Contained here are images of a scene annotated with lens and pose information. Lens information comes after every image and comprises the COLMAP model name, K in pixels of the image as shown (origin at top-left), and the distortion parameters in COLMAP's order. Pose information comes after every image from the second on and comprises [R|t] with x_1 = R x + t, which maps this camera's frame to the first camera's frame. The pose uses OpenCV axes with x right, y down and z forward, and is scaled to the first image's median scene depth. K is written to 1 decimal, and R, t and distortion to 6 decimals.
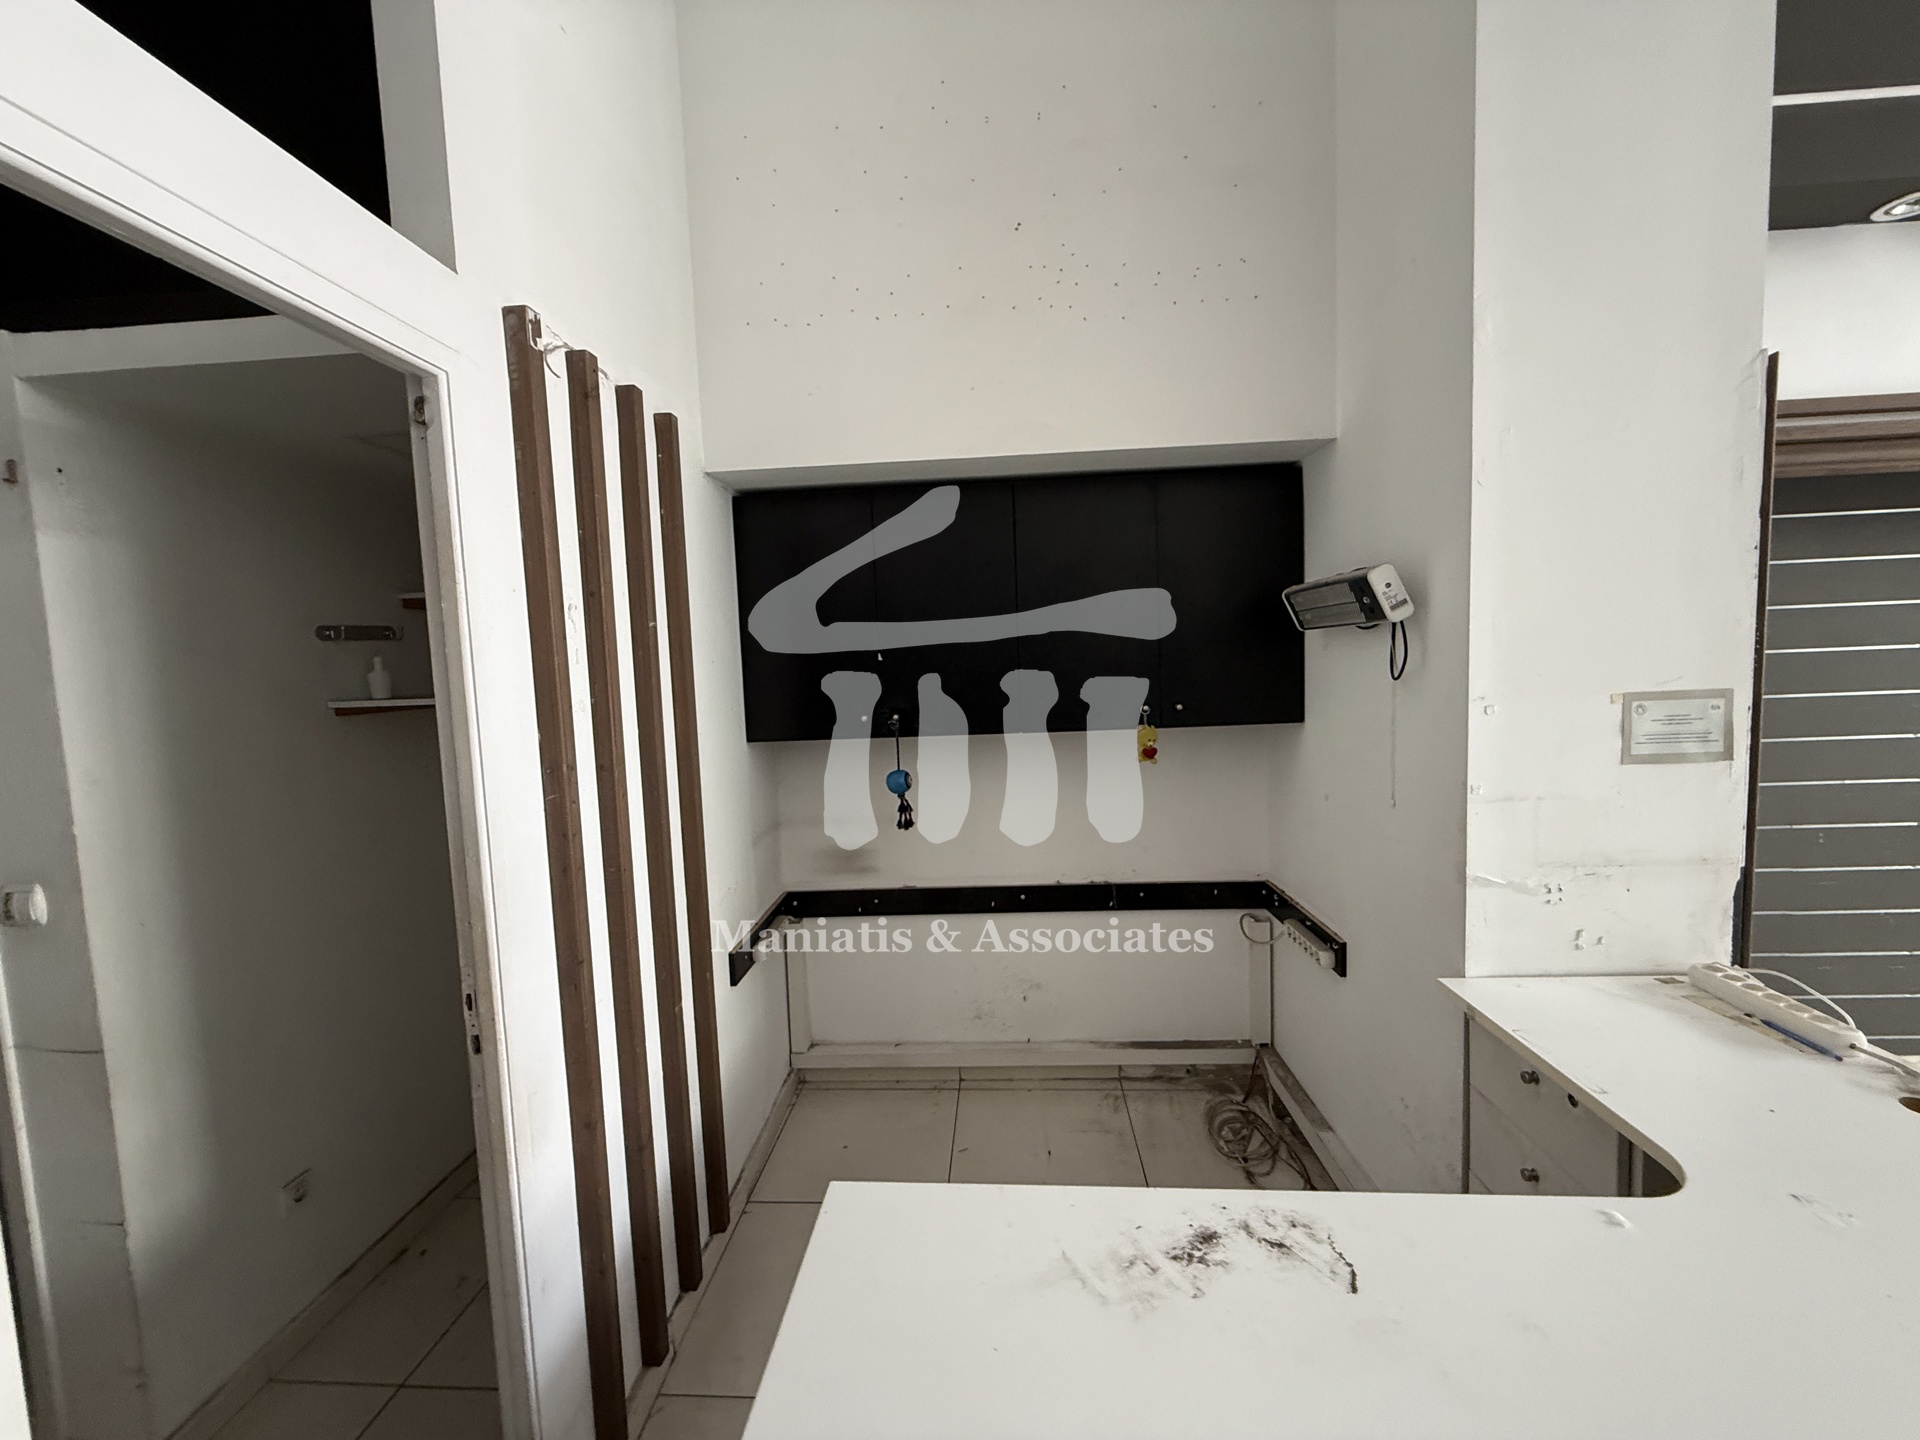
lens RADIAL K [[764.3, 0, 954.0], [0, 764.3, 719.7], [0, 0, 1]] dist [-0.000987, 0.000685]
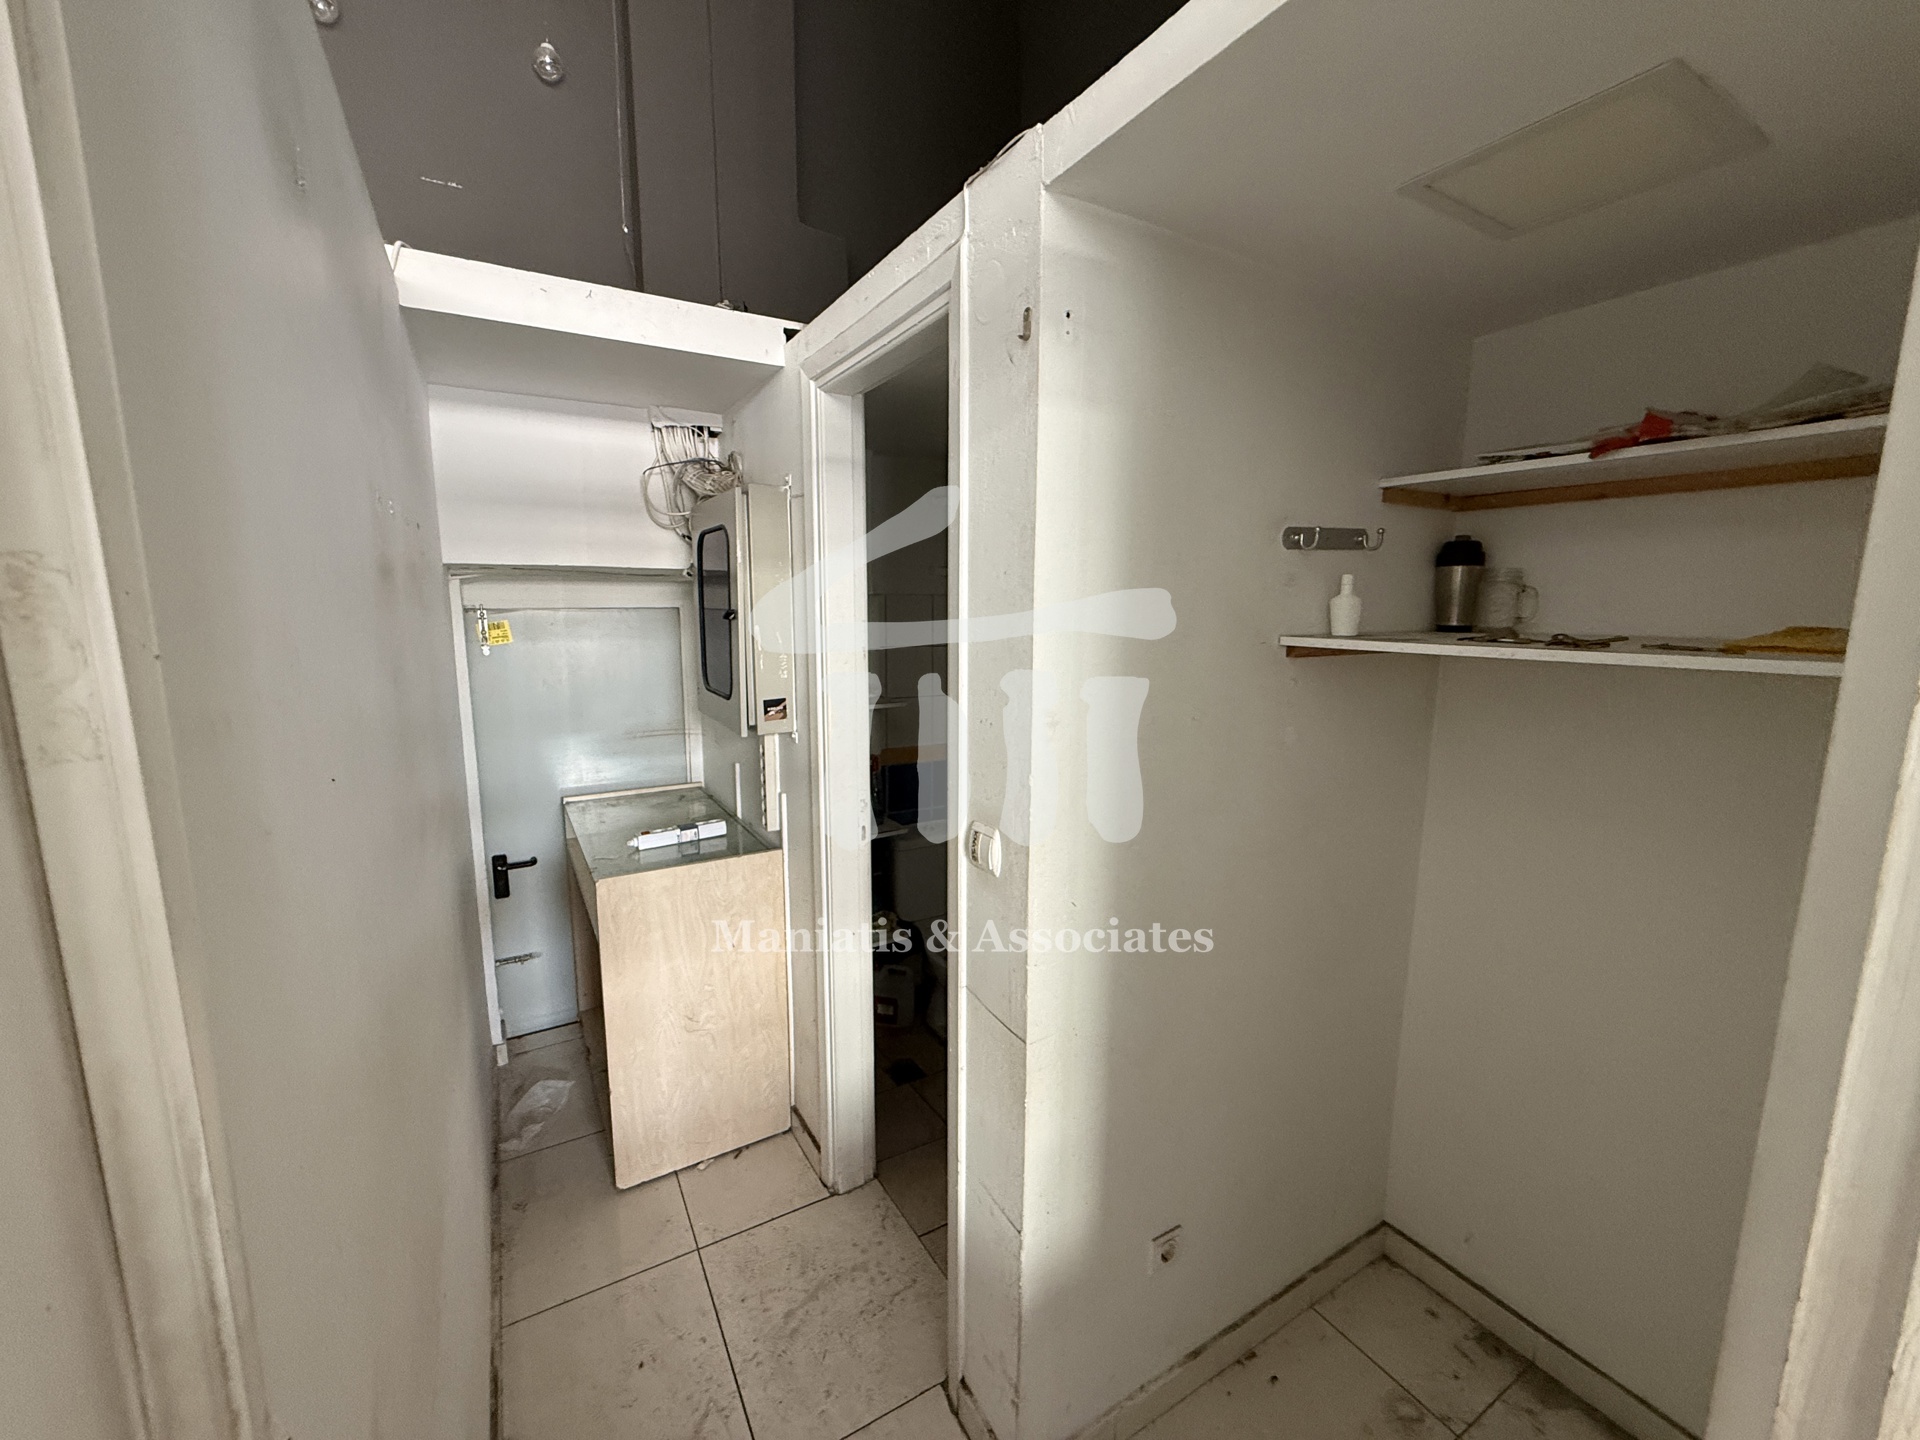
lens RADIAL K [[764.3, 0, 954.0], [0, 764.3, 719.7], [0, 0, 1]] dist [-0.000987, 0.000685]
pose [[0.561520, 0.168918, -0.810039, -0.512552], [-0.089933, 0.985601, 0.143186, -0.027733], [0.822562, -0.007553, 0.568626, 0.439250]]
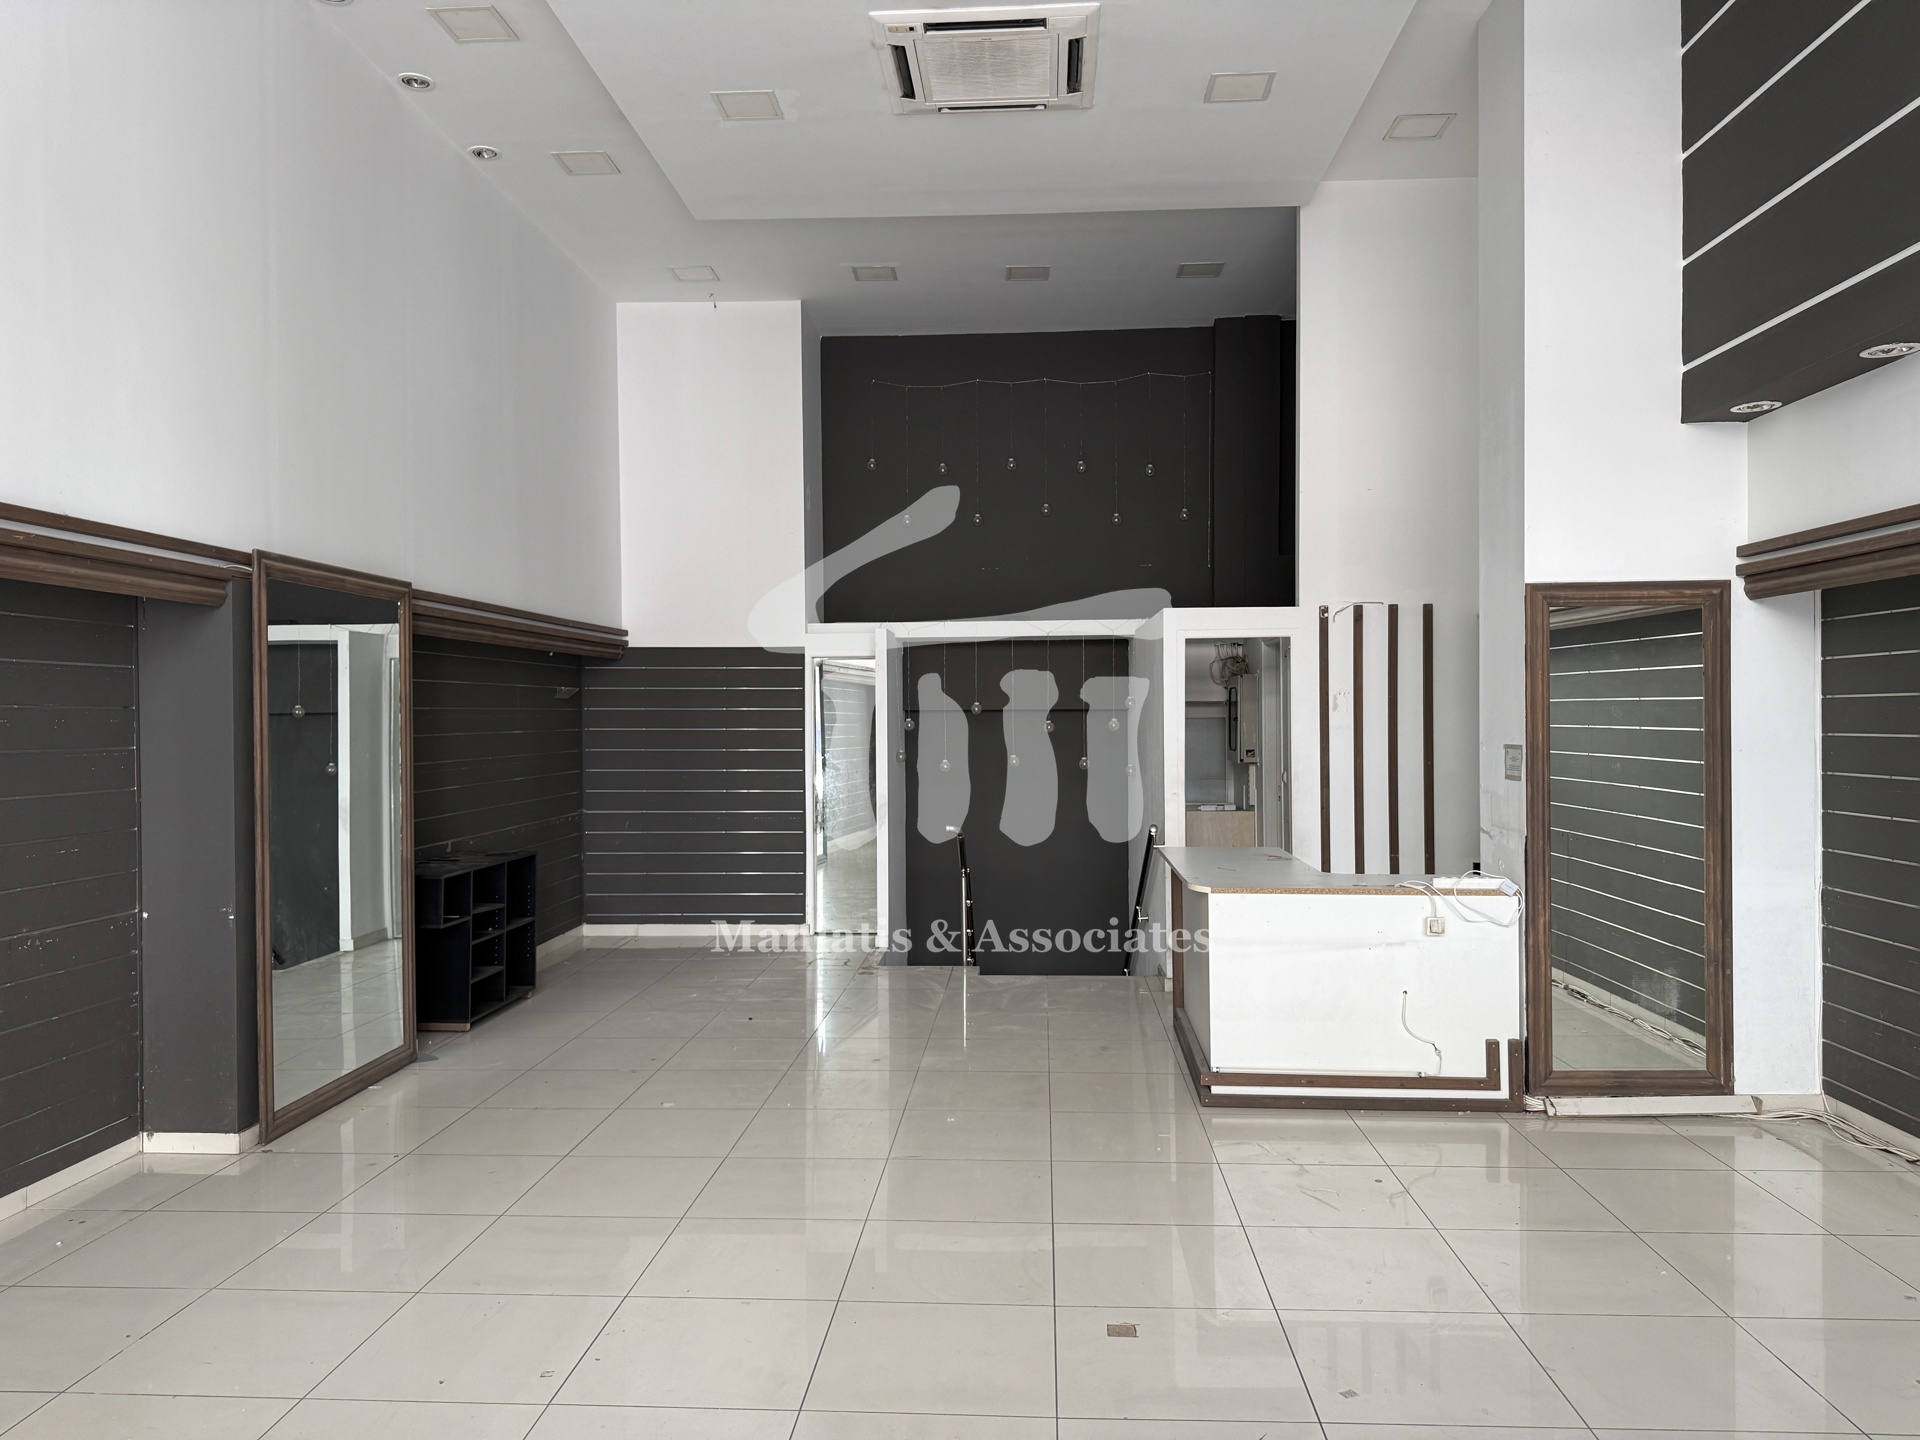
lens RADIAL K [[1330.3, 0, 964.2], [0, 1330.3, 735.7], [0, 0, 1]] dist [-0.002538, -0.003833]
pose [[0.015191, 0.053524, -0.998451, 4.442019], [-0.068923, 0.996247, 0.052357, -0.143801], [0.997506, 0.068021, 0.018823, -0.525965]]
